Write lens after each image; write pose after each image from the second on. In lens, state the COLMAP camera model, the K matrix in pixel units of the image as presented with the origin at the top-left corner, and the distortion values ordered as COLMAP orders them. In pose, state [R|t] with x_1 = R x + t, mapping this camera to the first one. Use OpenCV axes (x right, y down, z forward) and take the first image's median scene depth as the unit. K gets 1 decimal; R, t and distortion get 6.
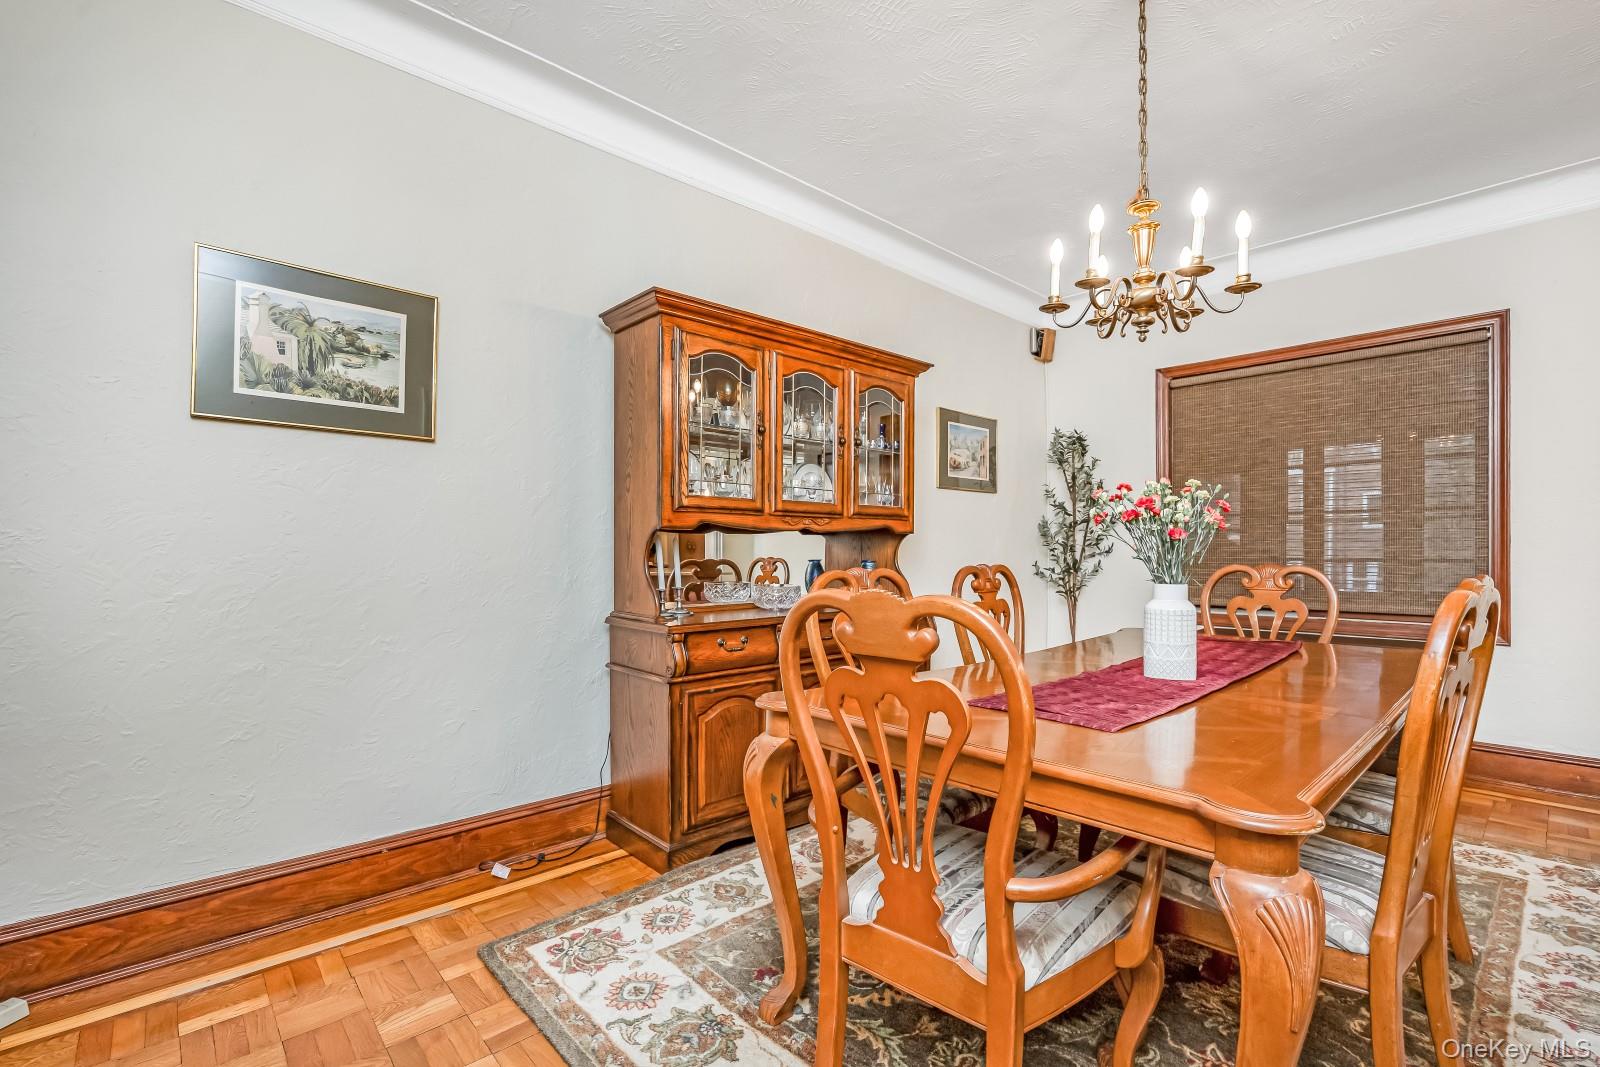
lens RADIAL K [[723.4, 0, 791.7], [0, 723.4, 552.3], [0, 0, 1]] dist [-0.017087, -0.000051]
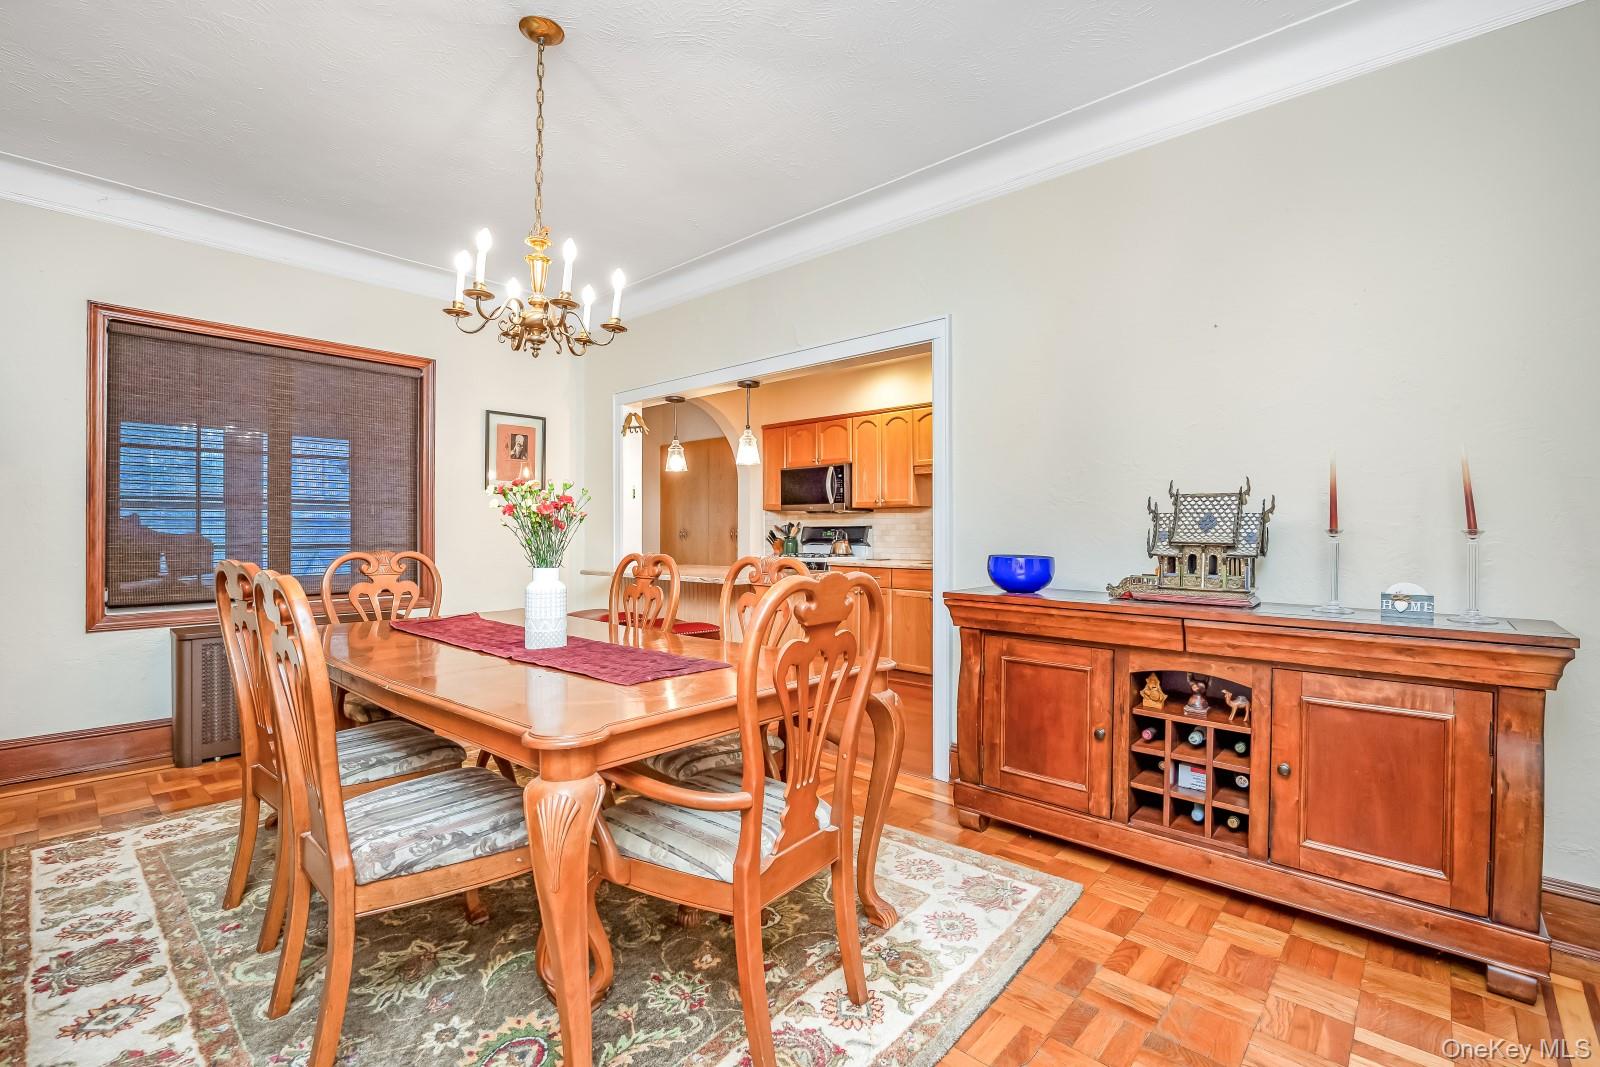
lens RADIAL K [[727.2, 0, 798.0], [0, 727.2, 524.7], [0, 0, 1]] dist [-0.014259, 0.000220]
pose [[-0.115738, 0.012231, 0.993204, -0.699207], [0.003125, 0.999924, -0.011949, -0.010117], [-0.993275, 0.001721, -0.115768, 0.710207]]
